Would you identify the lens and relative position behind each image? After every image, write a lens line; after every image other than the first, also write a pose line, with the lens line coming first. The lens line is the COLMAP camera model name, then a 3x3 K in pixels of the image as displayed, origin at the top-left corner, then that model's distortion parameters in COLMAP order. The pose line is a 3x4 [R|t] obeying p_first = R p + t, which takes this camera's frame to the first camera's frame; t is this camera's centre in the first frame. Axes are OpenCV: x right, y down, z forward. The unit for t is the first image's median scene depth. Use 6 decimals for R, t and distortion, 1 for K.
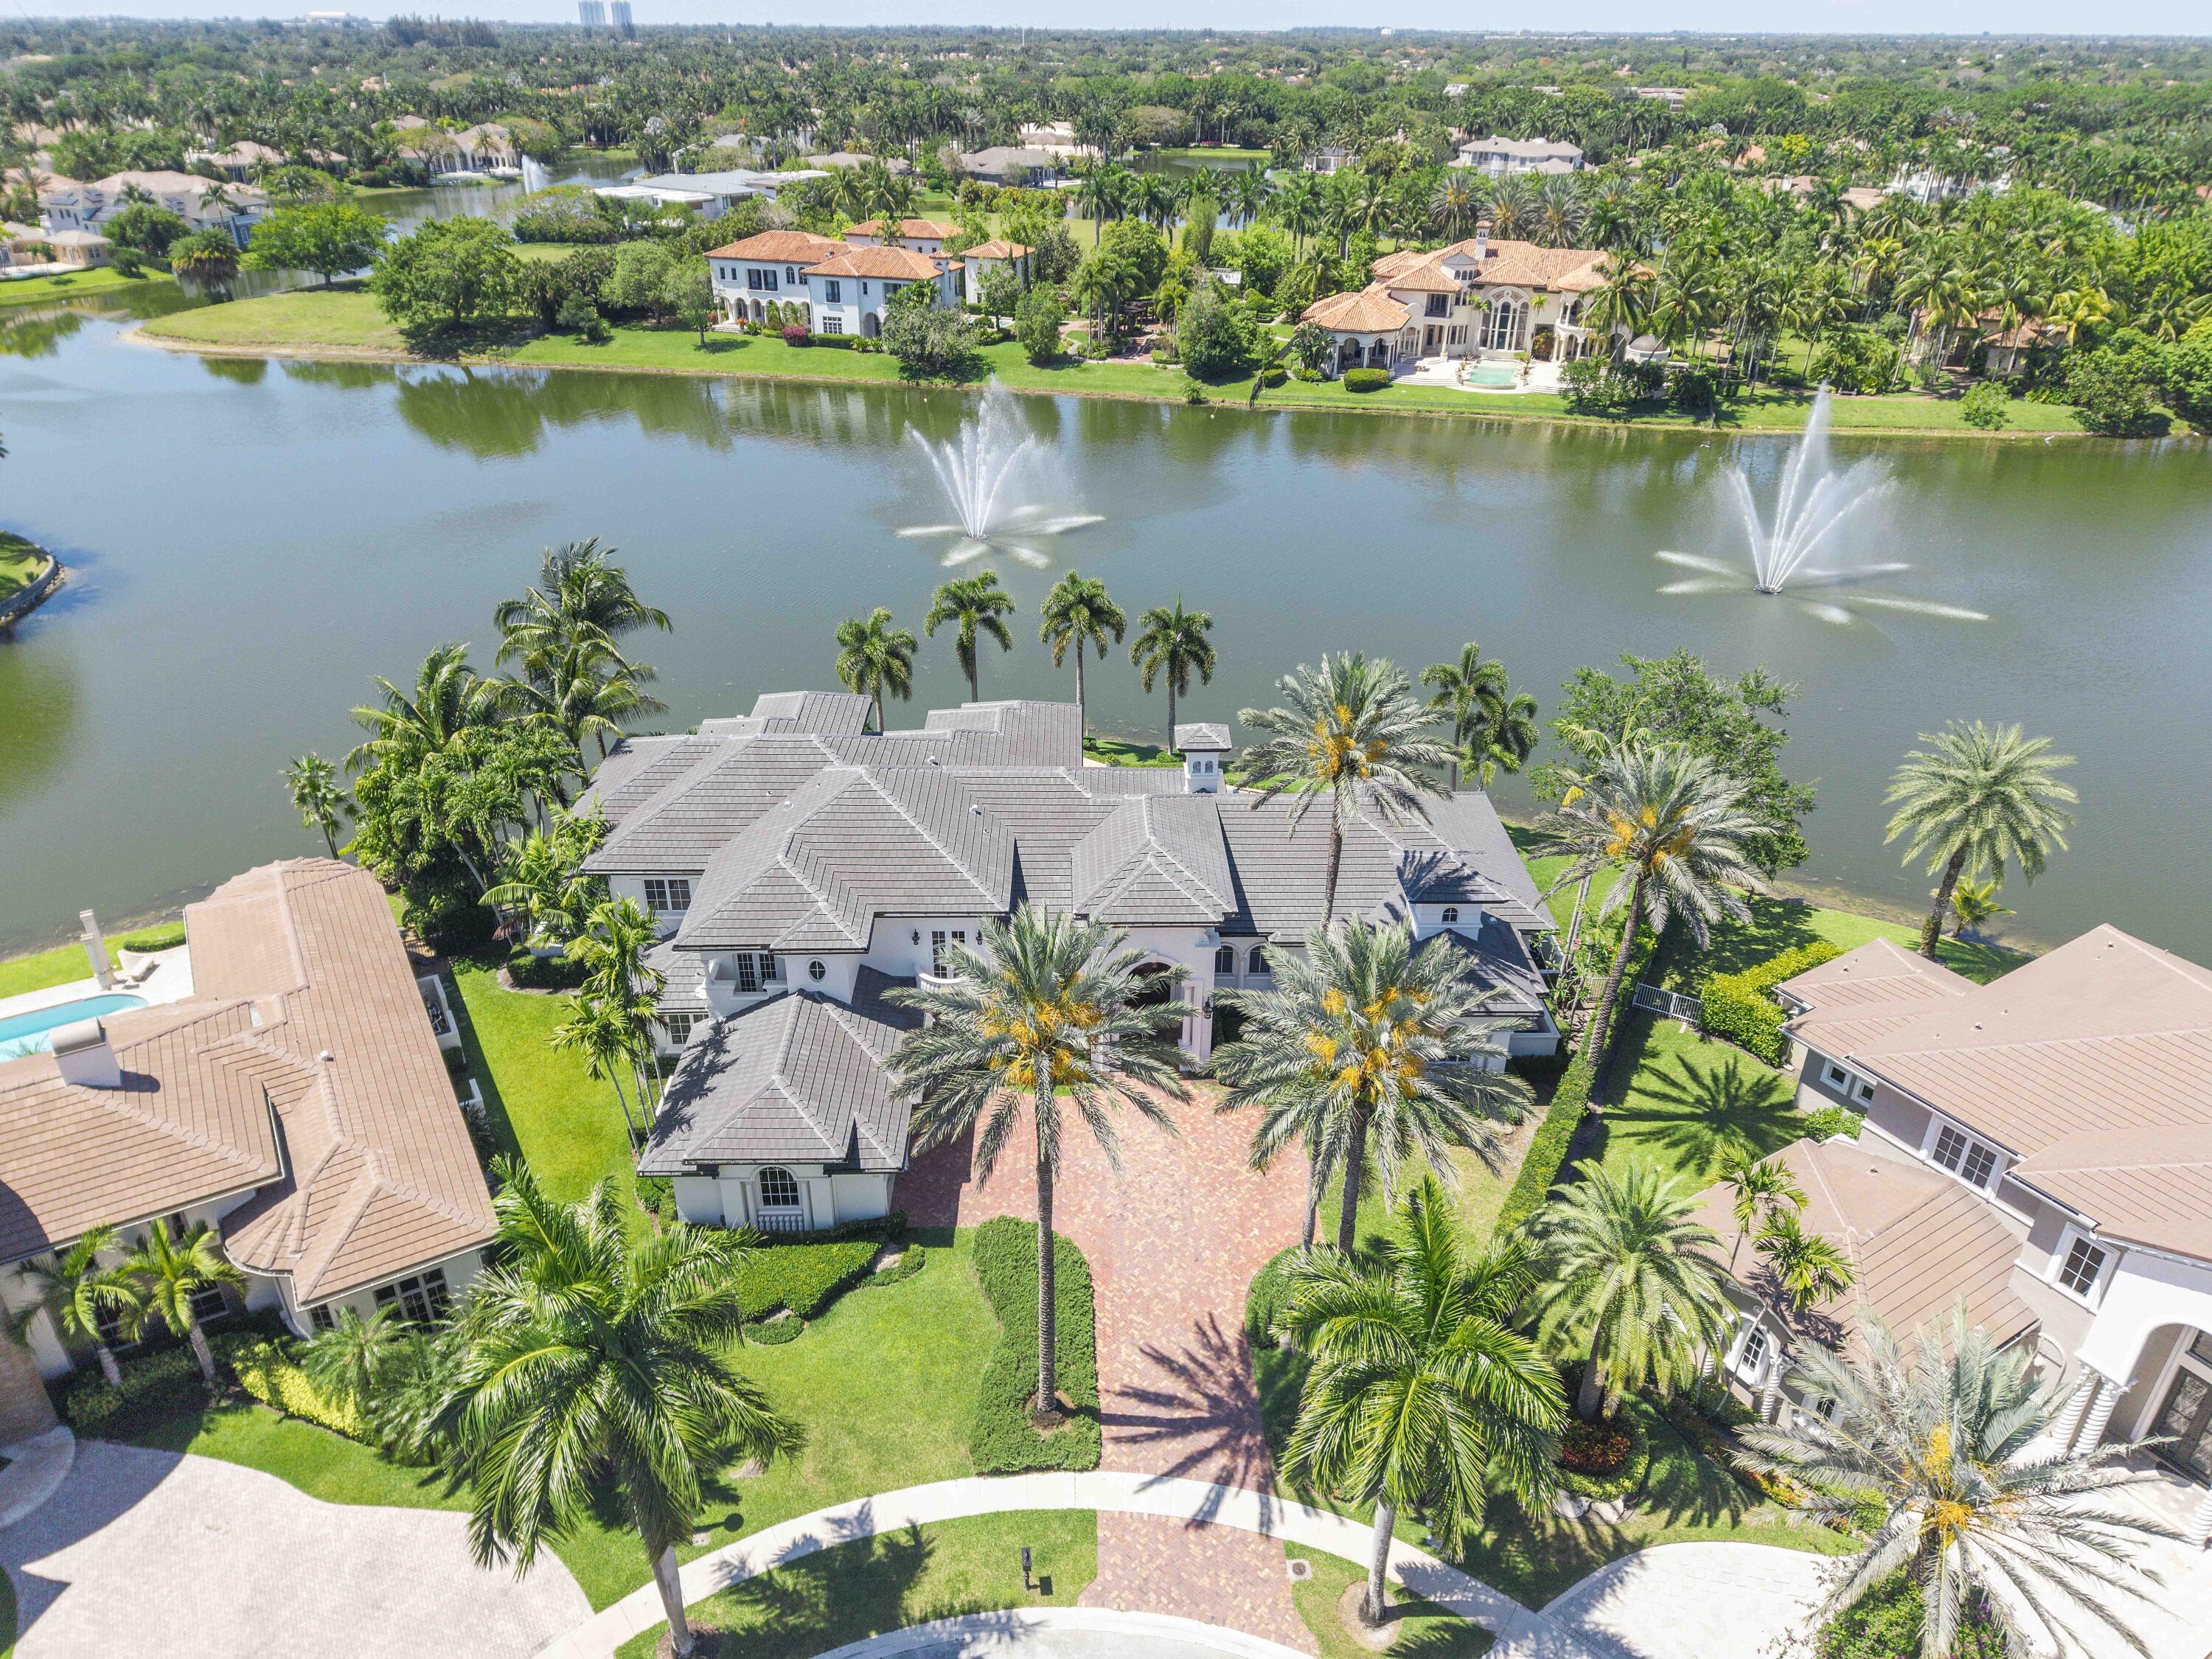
lens RADIAL K [[1553.9, 0, 1114.7], [0, 1553.9, 821.9], [0, 0, 1]] dist [0.010492, -0.004027]
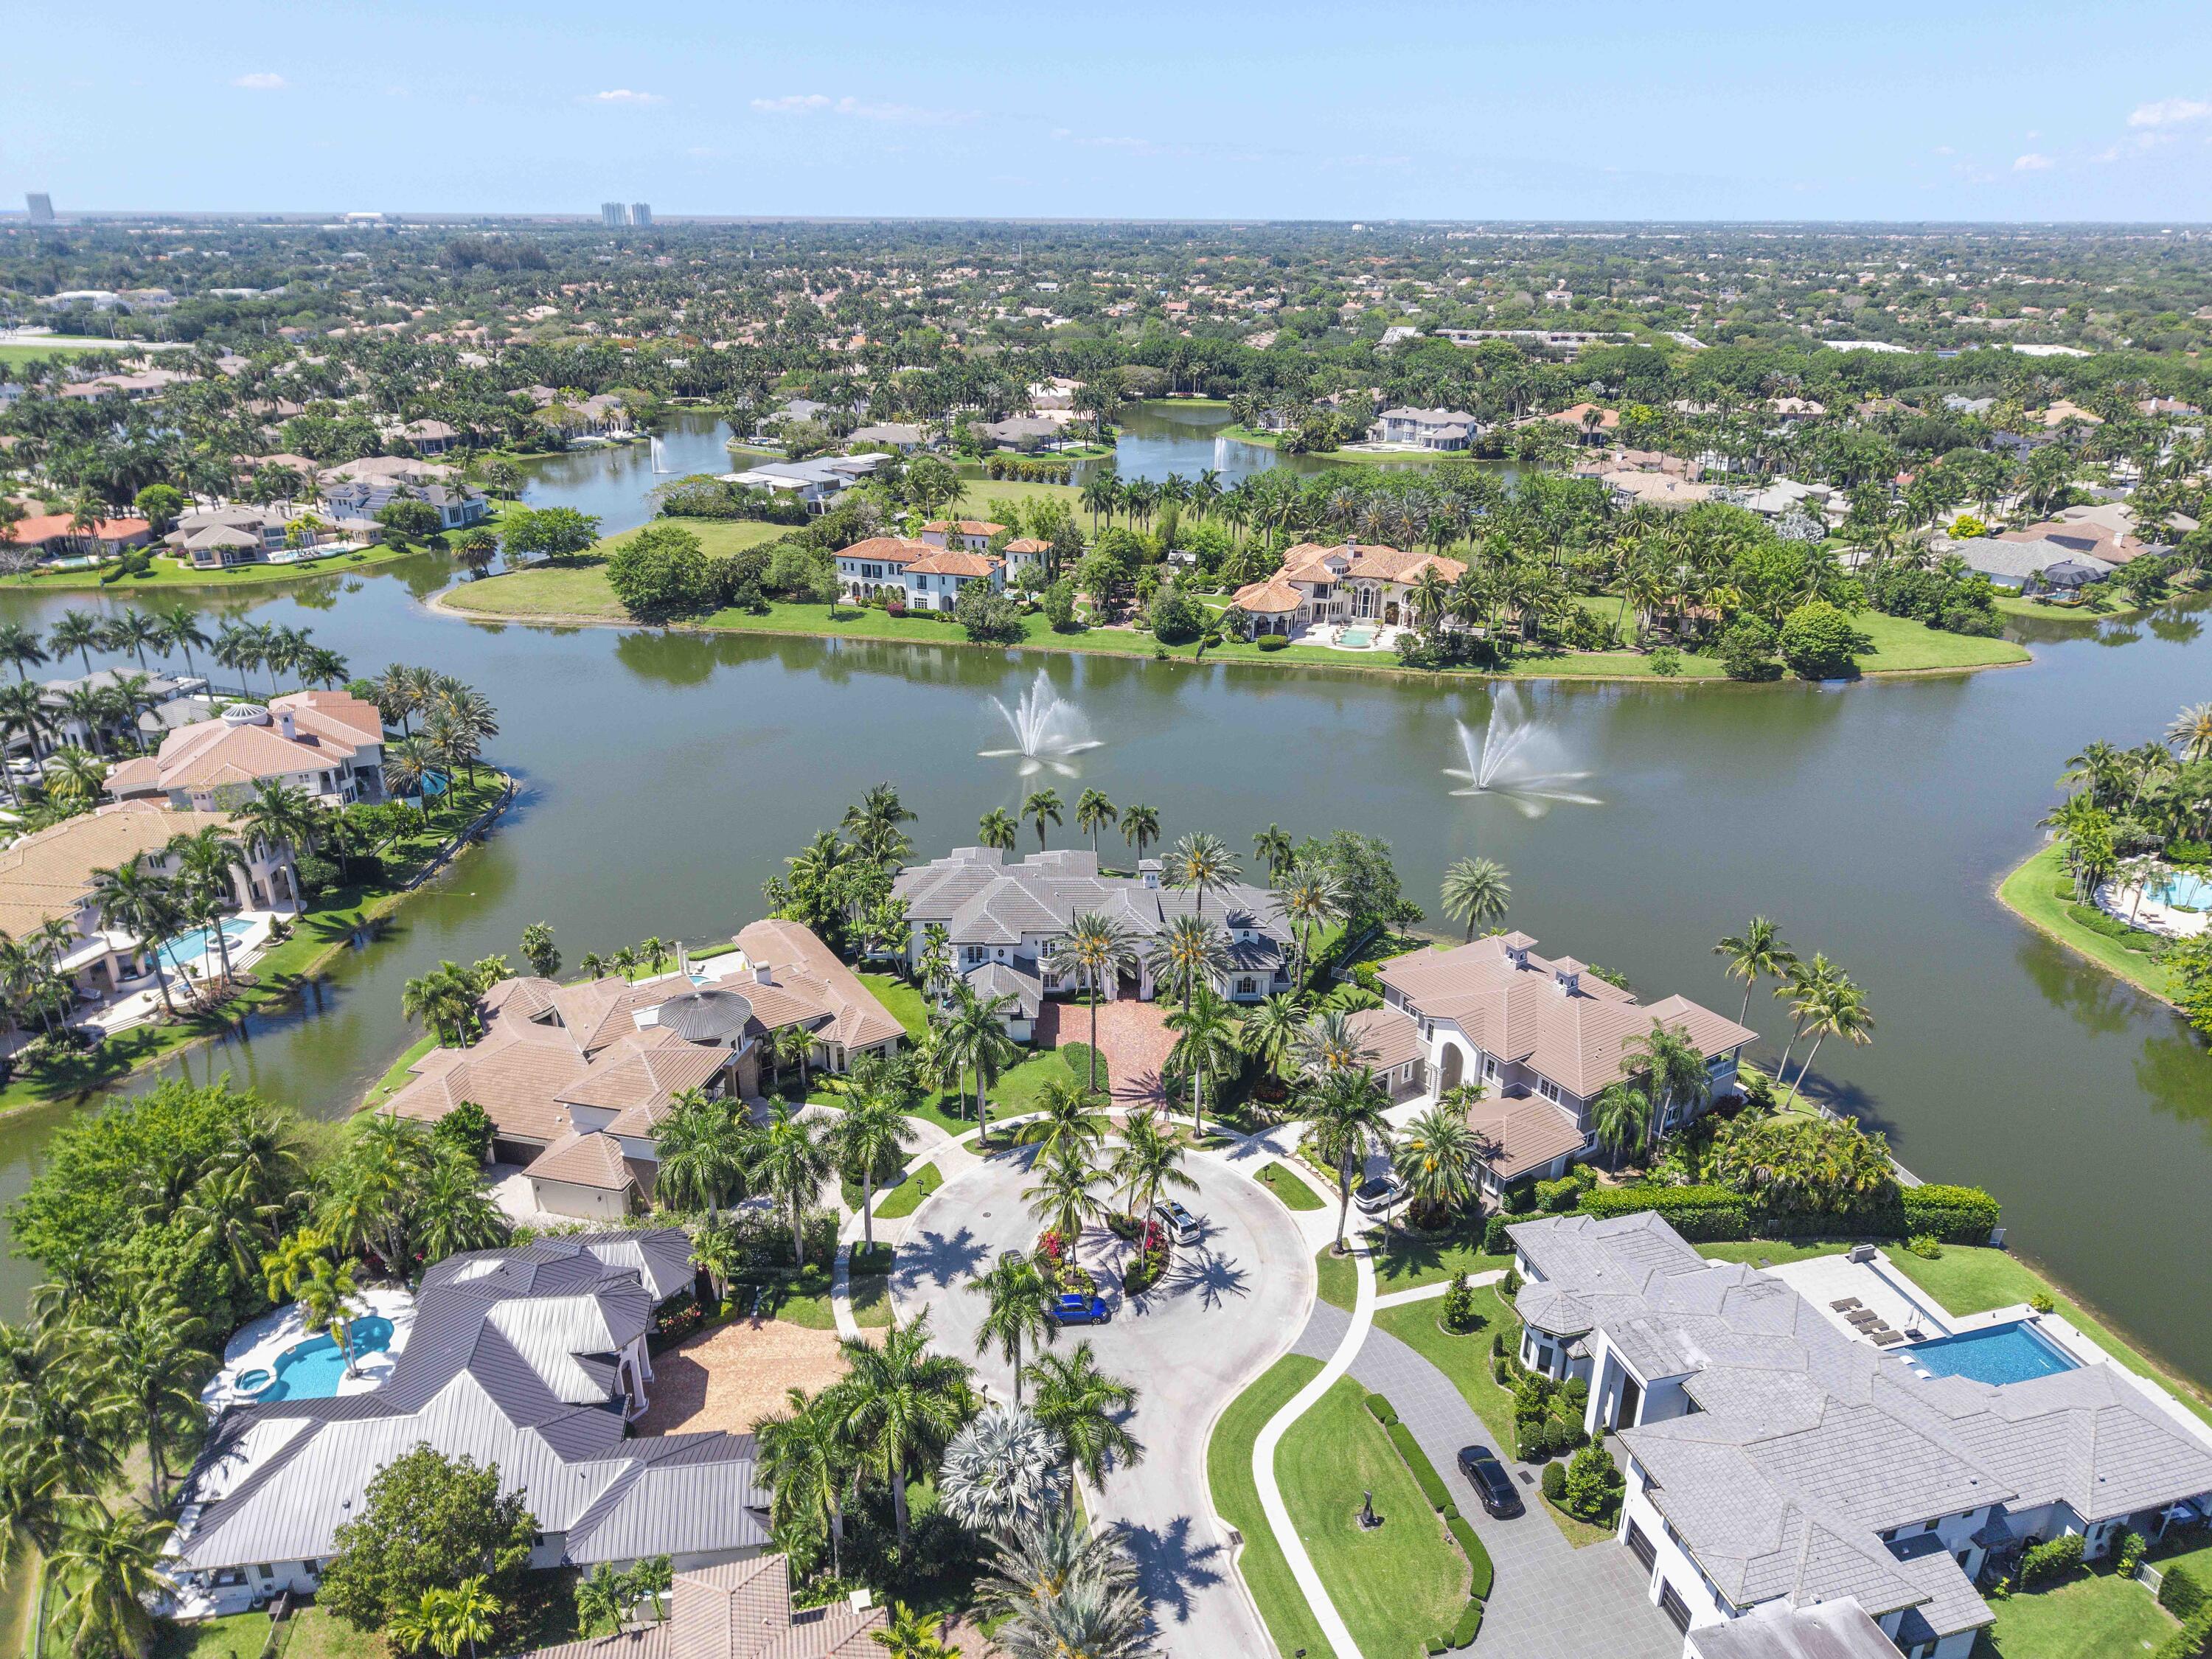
lens RADIAL K [[1568.0, 0, 1109.5], [0, 1568.0, 834.1], [0, 0, 1]] dist [0.011777, -0.009035]
pose [[0.999983, -0.005436, 0.002309, -0.004178], [0.005620, 0.996006, -0.089112, 0.041992], [-0.001816, 0.089123, 0.996019, -0.527268]]
